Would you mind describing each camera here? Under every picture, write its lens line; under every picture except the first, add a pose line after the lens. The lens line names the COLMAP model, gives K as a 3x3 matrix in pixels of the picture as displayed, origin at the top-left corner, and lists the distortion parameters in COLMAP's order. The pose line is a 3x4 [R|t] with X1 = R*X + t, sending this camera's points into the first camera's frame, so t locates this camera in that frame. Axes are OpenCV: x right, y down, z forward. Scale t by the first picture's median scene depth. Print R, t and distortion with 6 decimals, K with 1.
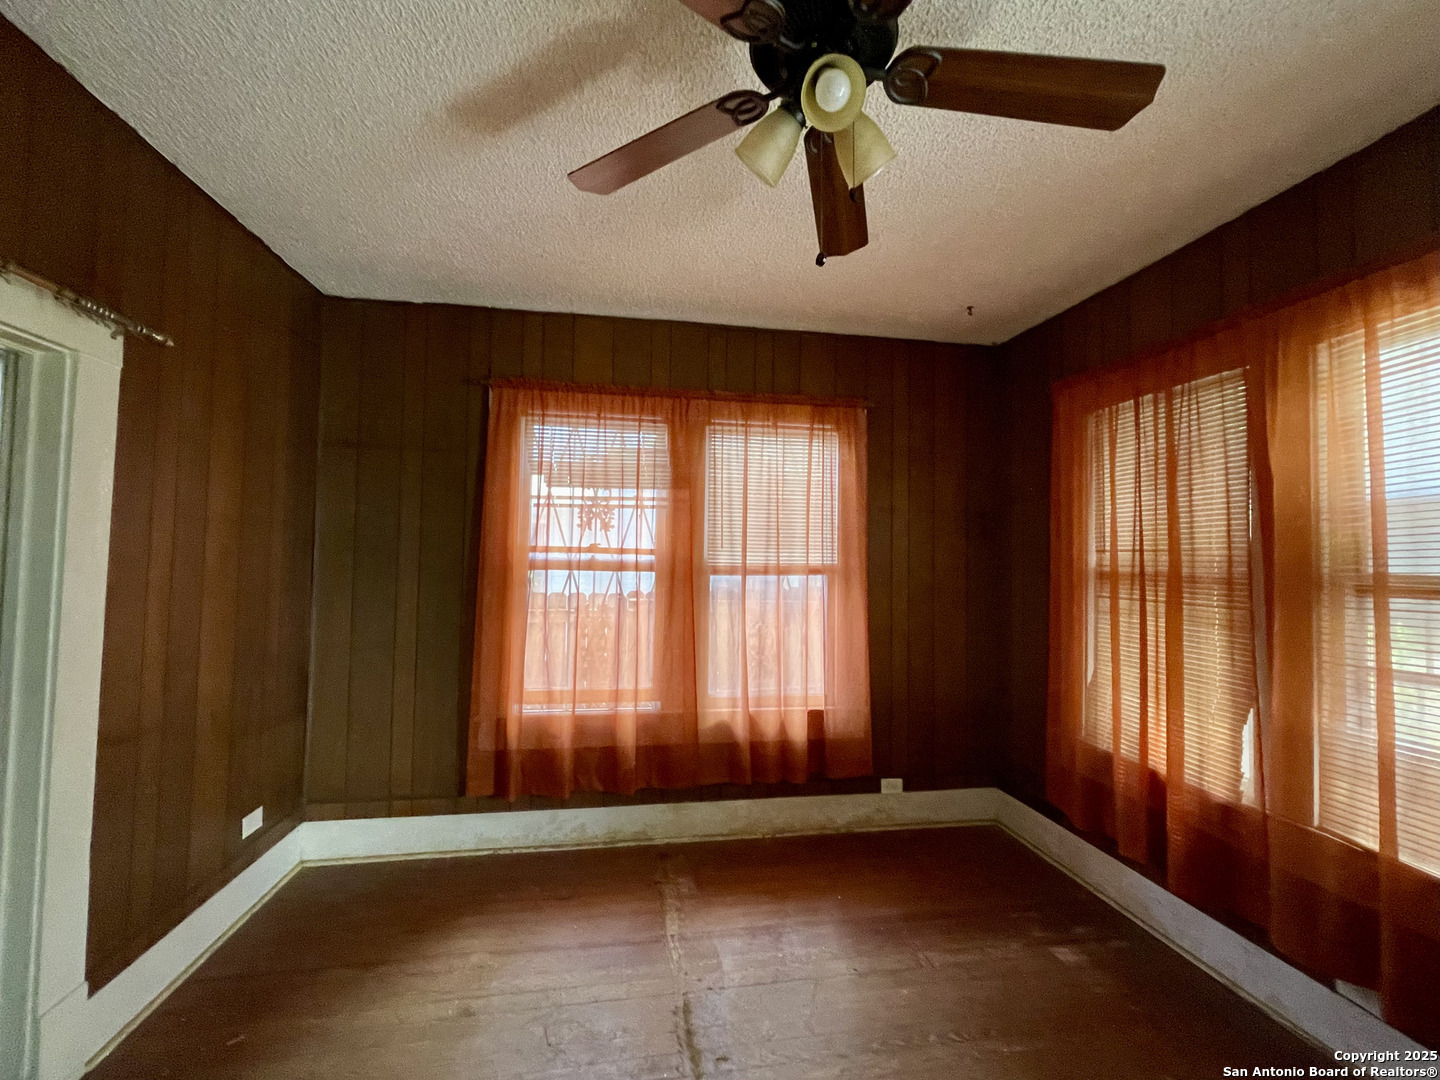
lens RADIAL K [[612.4, 0, 736.1], [0, 612.4, 538.1], [0, 0, 1]] dist [0.025826, -0.009801]
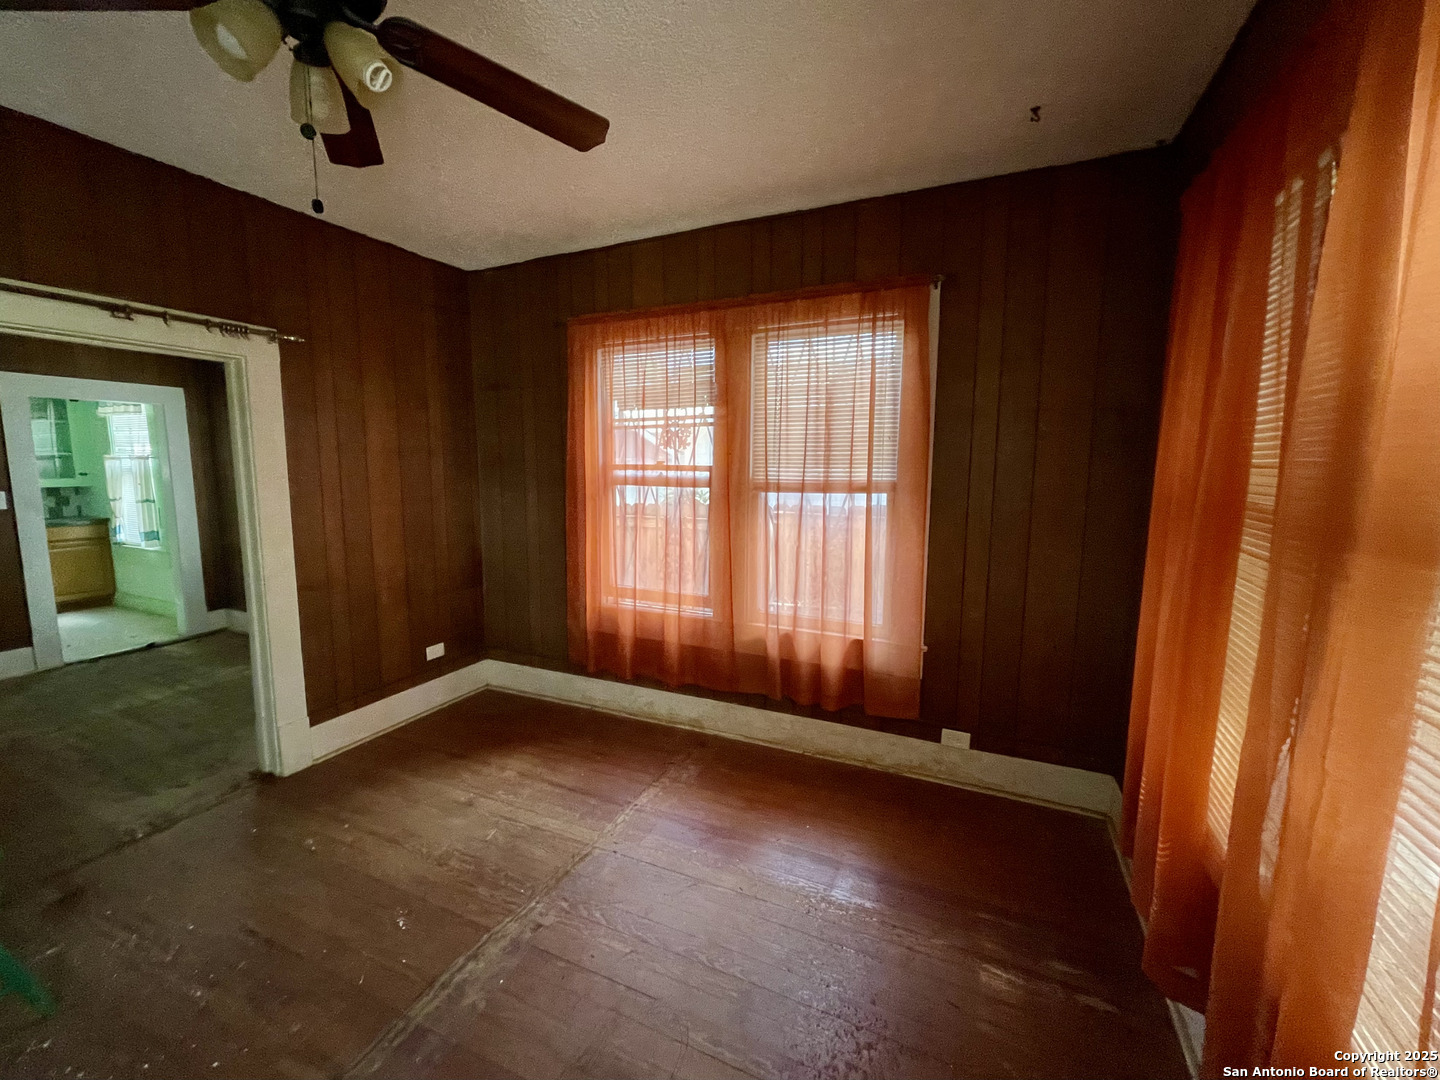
lens RADIAL K [[612.4, 0, 736.1], [0, 612.4, 538.1], [0, 0, 1]] dist [0.025826, -0.009801]
pose [[0.824305, 0.057271, -0.563242, 0.499958], [0.029011, 0.989290, 0.143048, -0.007705], [0.565402, -0.134255, 0.813816, 0.173467]]
